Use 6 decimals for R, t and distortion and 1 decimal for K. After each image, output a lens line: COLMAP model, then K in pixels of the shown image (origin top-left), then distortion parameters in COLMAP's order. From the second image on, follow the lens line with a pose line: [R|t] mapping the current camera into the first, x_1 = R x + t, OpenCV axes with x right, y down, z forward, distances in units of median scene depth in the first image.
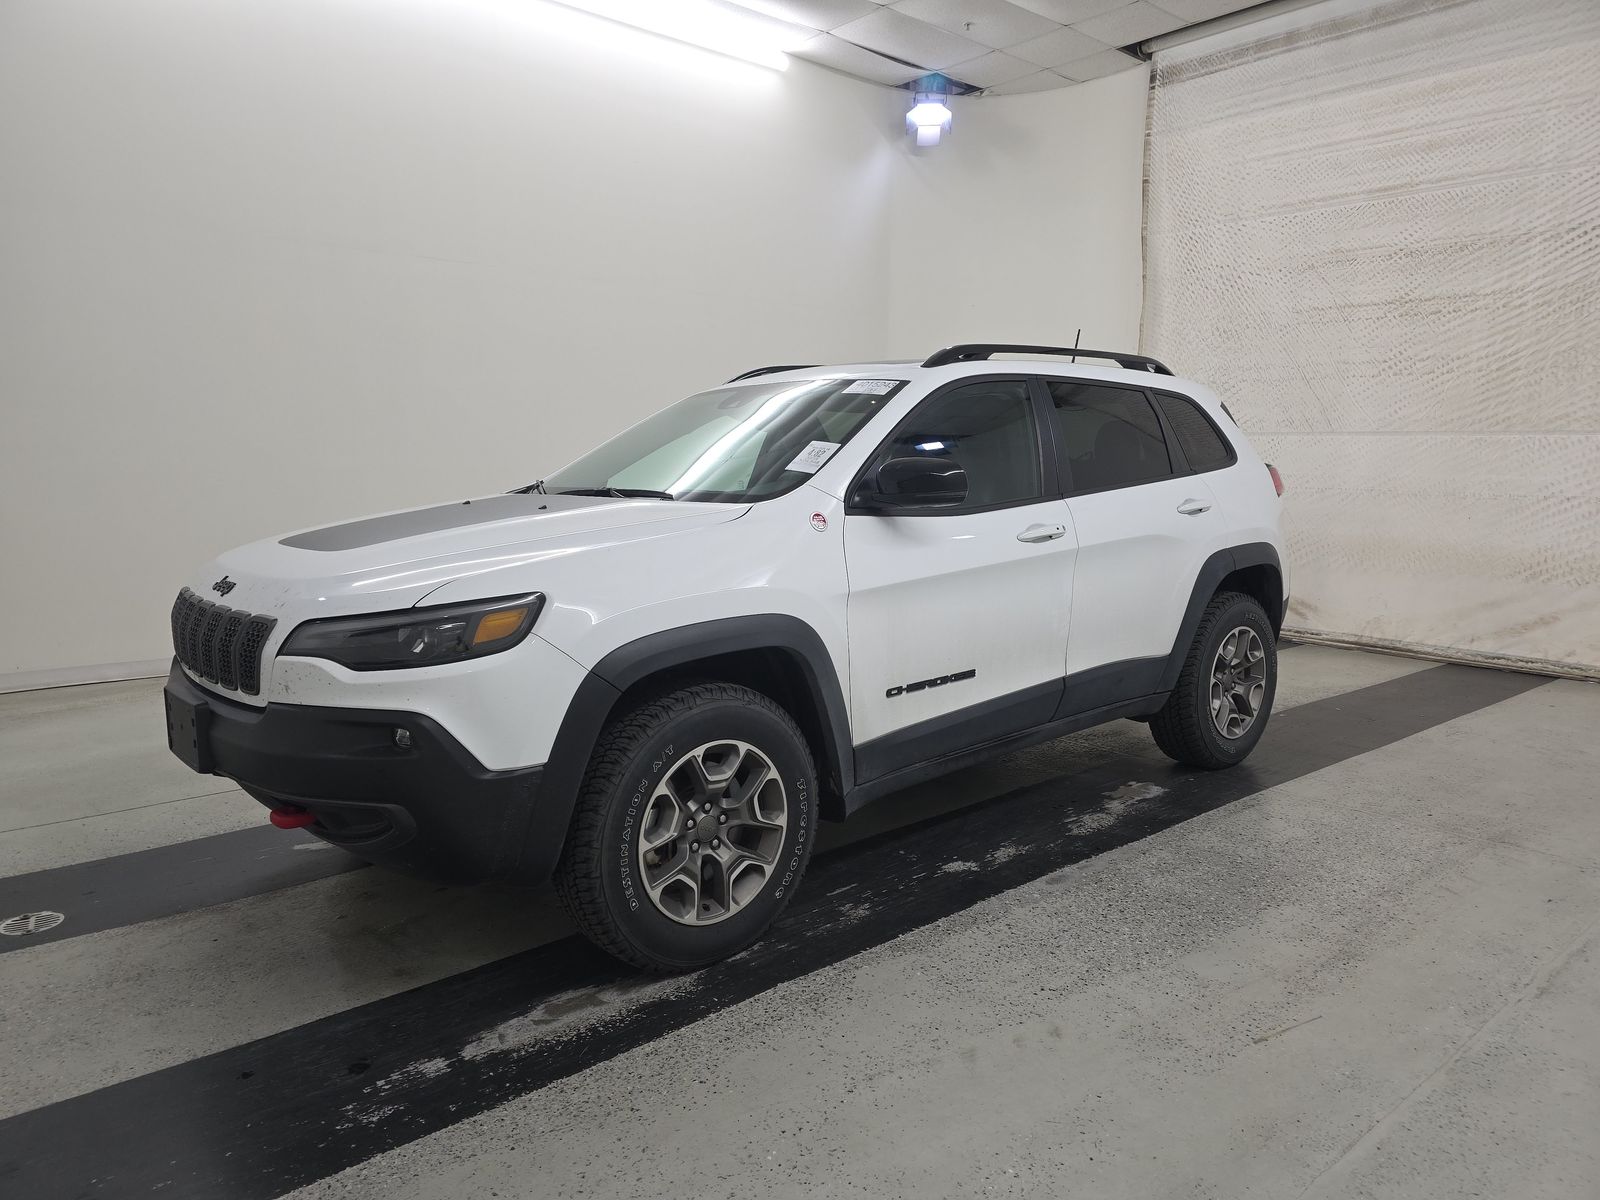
lens RADIAL K [[1059.9, 0, 782.6], [0, 1059.9, 608.8], [0, 0, 1]] dist [0.049101, -0.033239]
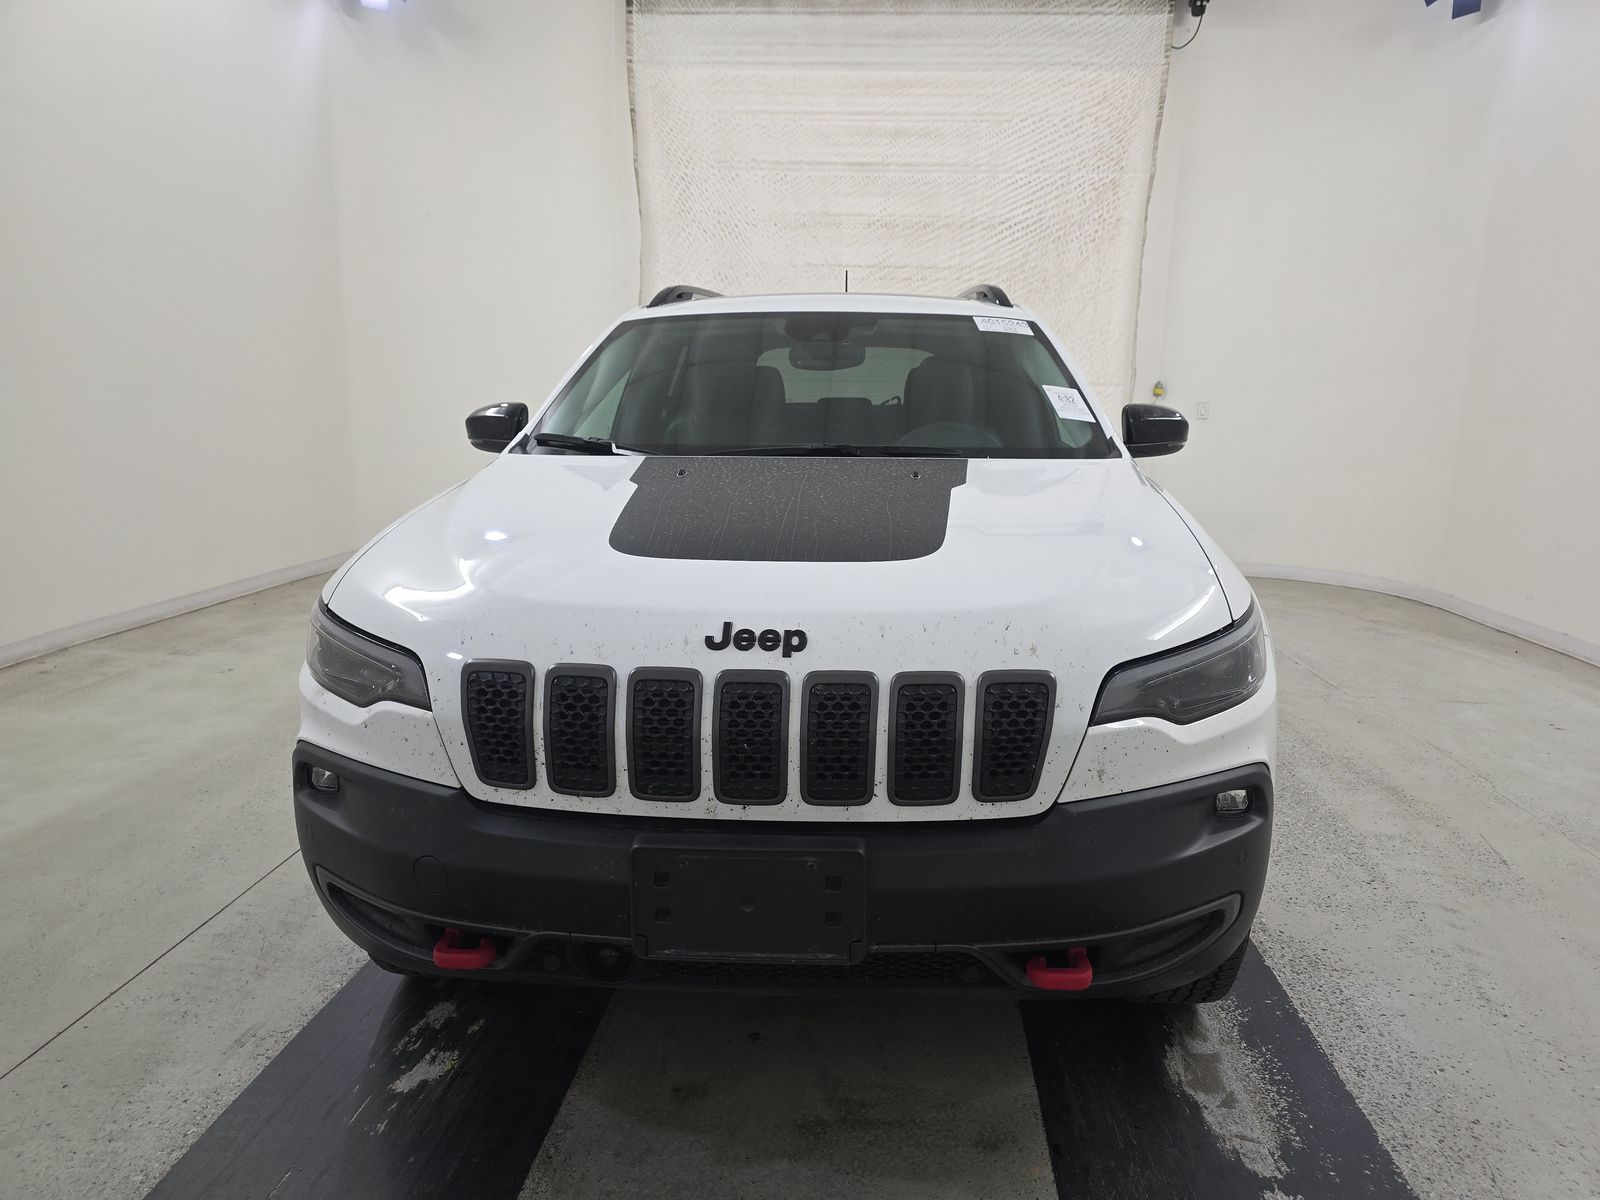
lens RADIAL K [[1072.5, 0, 812.3], [0, 1072.5, 610.4], [0, 0, 1]] dist [0.043146, -0.034242]
pose [[0.703714, -0.131008, 0.698301, -0.354711], [0.090074, 0.991373, 0.095219, -0.034807], [-0.704751, -0.004108, 0.709443, 0.229818]]
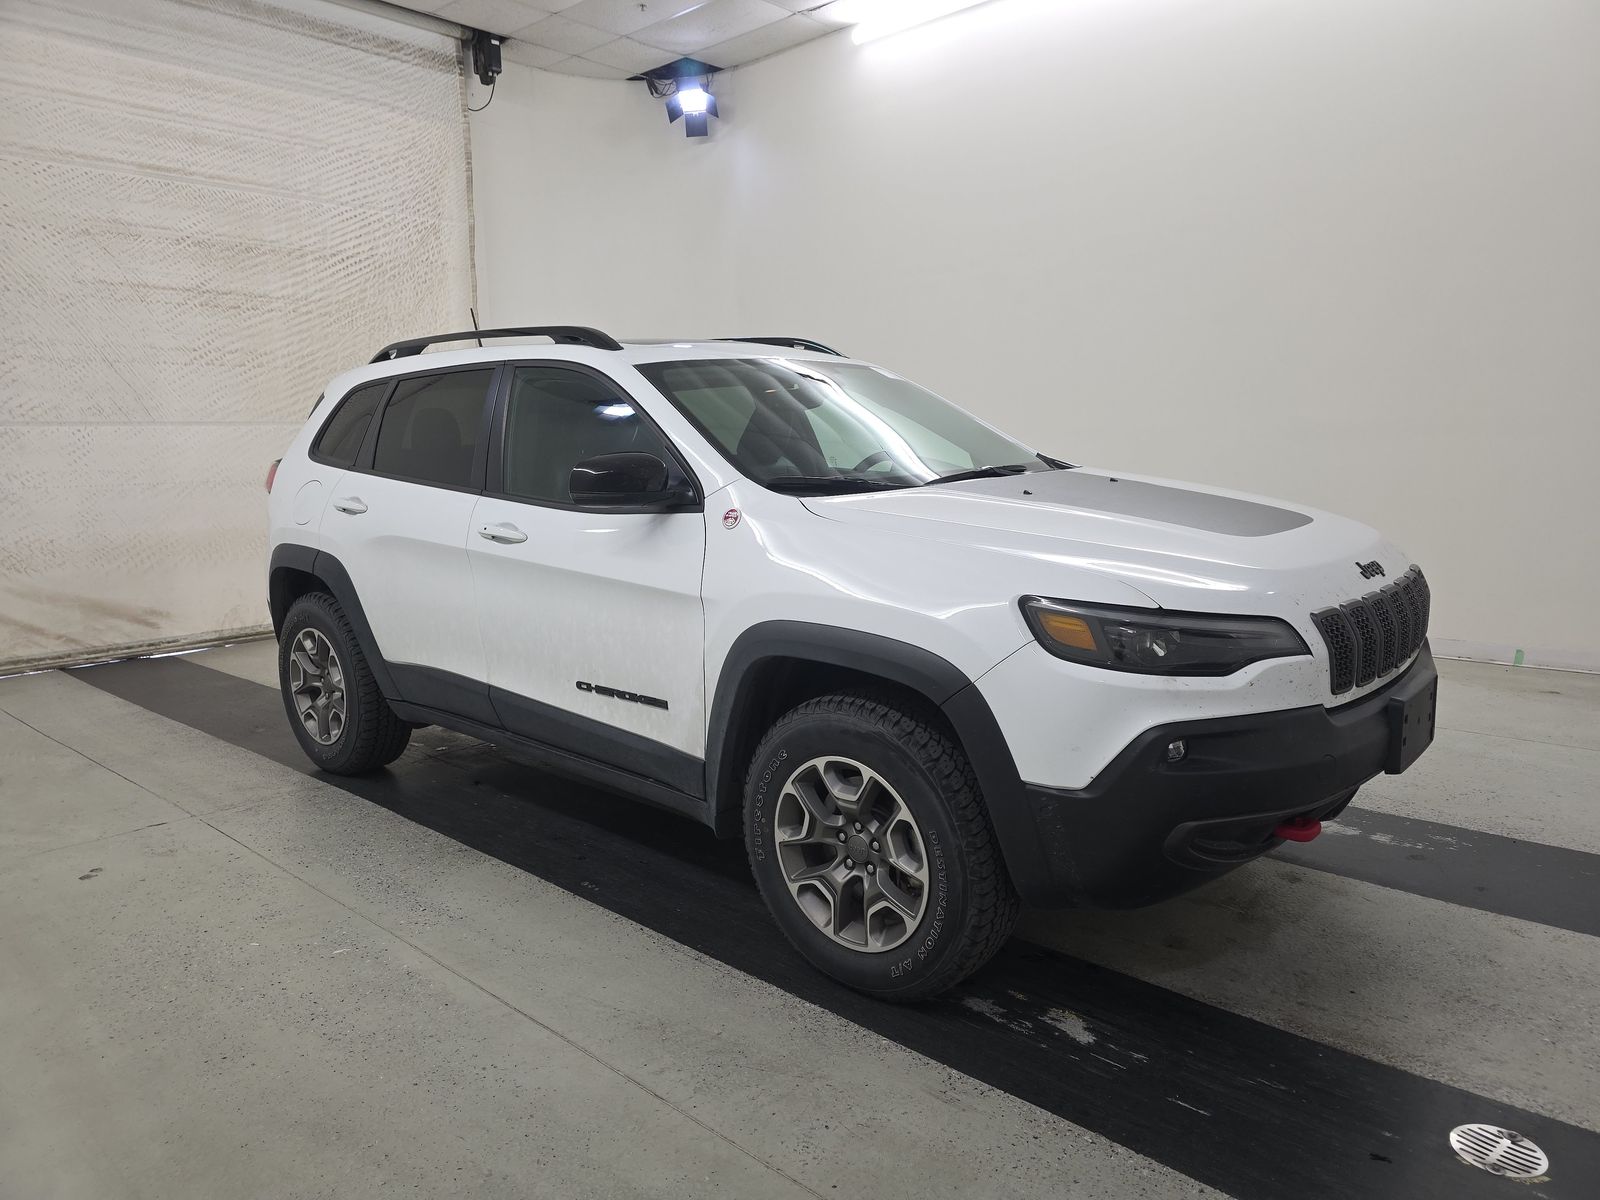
lens RADIAL K [[1072.5, 0, 812.3], [0, 1072.5, 610.4], [0, 0, 1]] dist [0.043146, -0.034242]
pose [[-0.139918, -0.167303, 0.975926, -0.550626], [0.165665, 0.967773, 0.189657, -0.100031], [-0.976206, 0.188213, -0.107692, 0.633866]]
